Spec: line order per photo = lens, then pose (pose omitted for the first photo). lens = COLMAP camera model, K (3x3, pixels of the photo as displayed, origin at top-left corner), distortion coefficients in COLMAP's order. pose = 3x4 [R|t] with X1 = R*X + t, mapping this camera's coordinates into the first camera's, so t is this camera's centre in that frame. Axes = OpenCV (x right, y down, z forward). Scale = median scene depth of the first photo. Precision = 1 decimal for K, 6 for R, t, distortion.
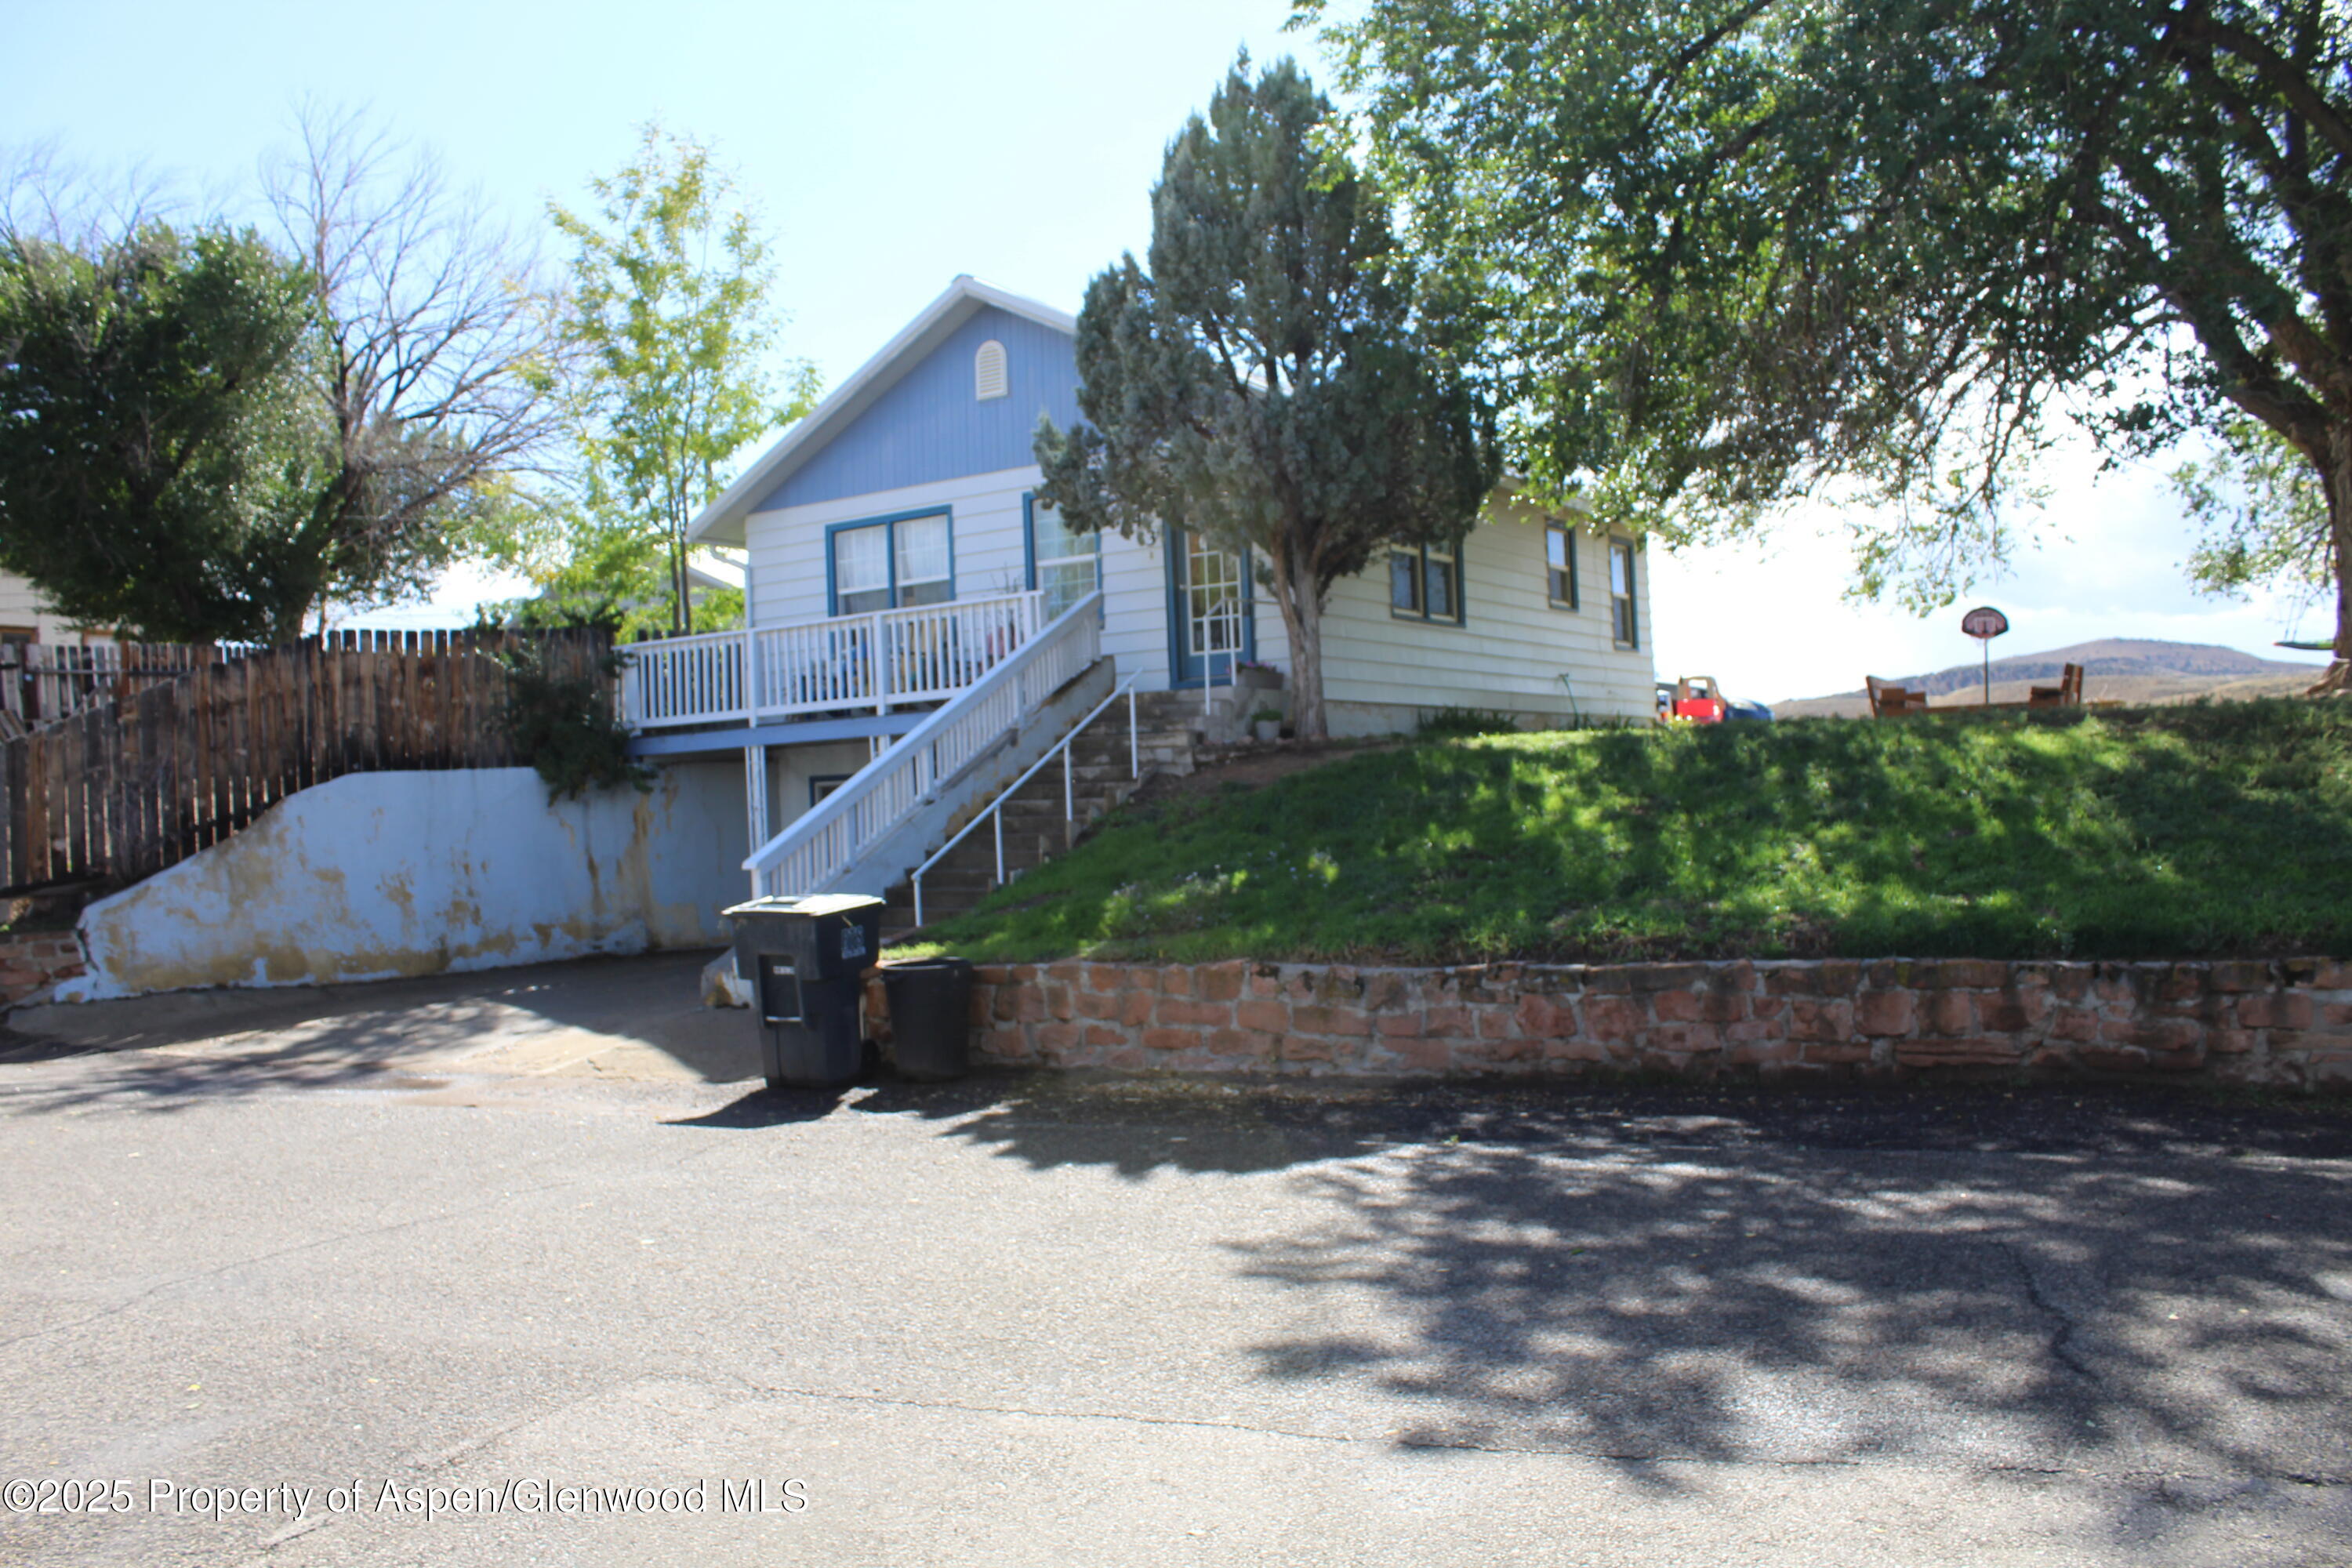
lens RADIAL K [[2003.5, 0, 1176.0], [0, 2003.5, 784.0], [0, 0, 1]] dist [-0.143758, 0.130600]
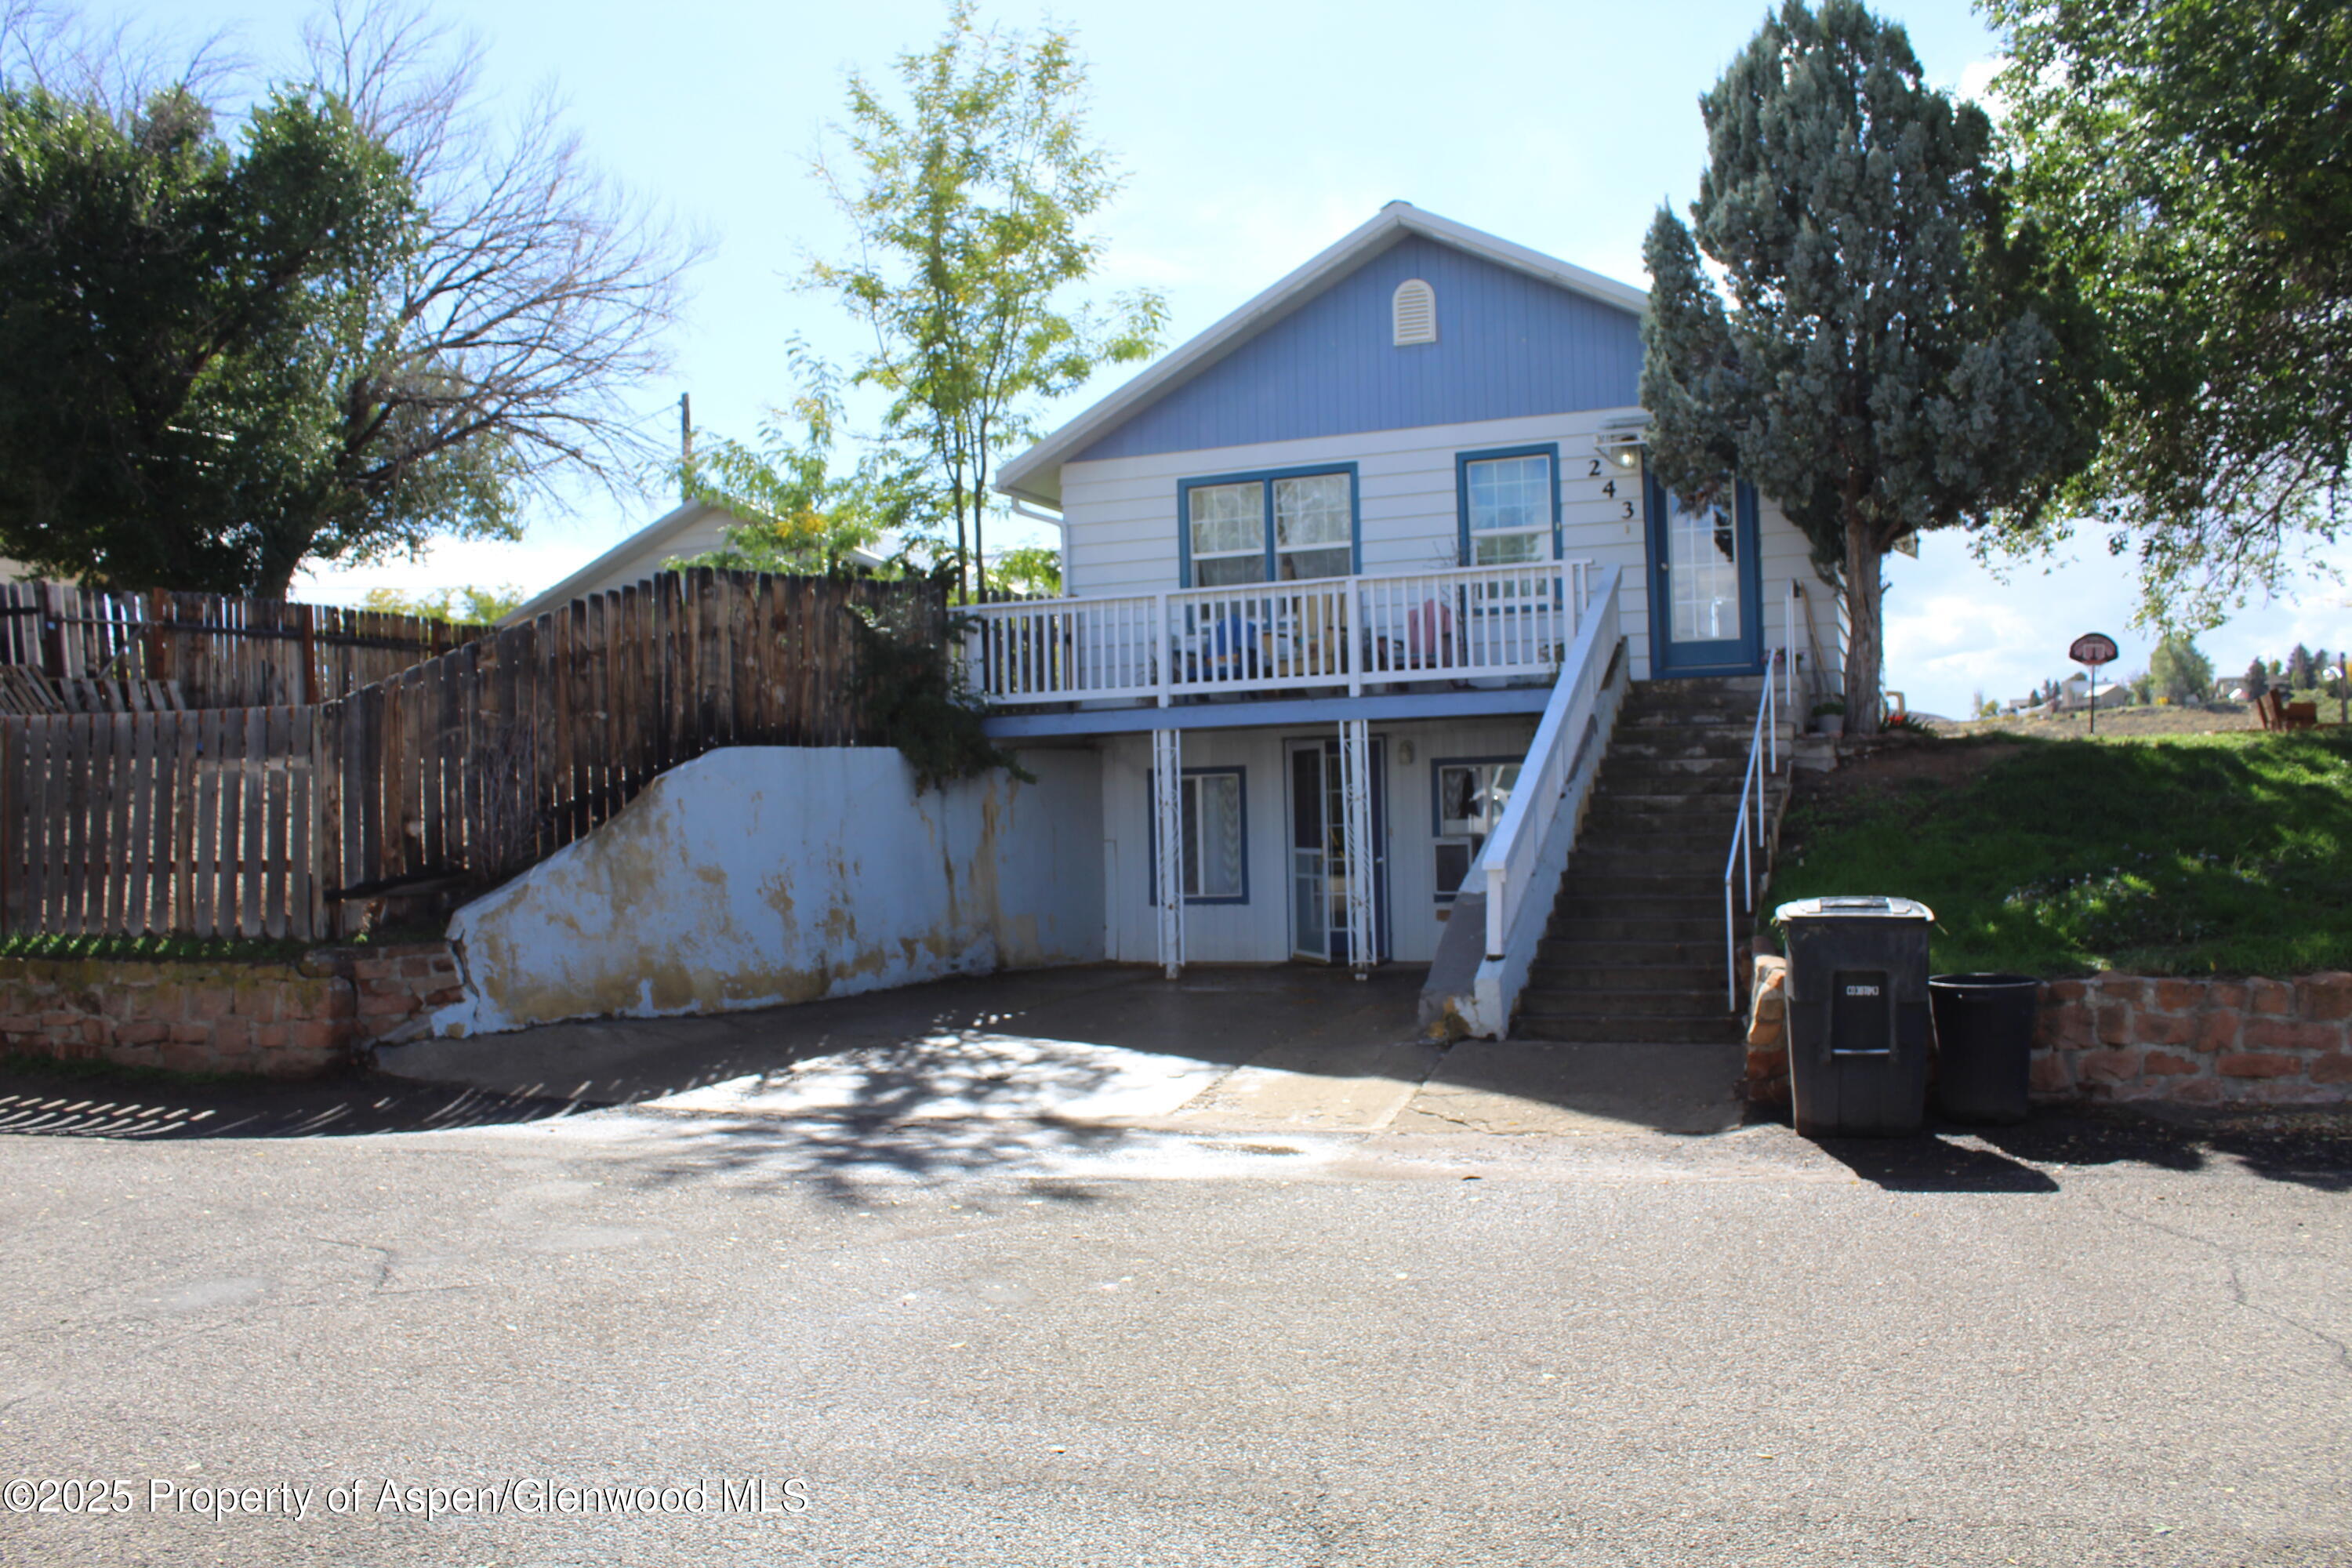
lens RADIAL K [[2003.5, 0, 1176.0], [0, 2003.5, 784.0], [0, 0, 1]] dist [-0.143758, 0.130600]
pose [[0.981259, 0.021940, 0.191442, -0.380451], [-0.019506, 0.999703, -0.014592, 0.017061], [-0.191706, 0.010584, 0.981395, 0.167084]]
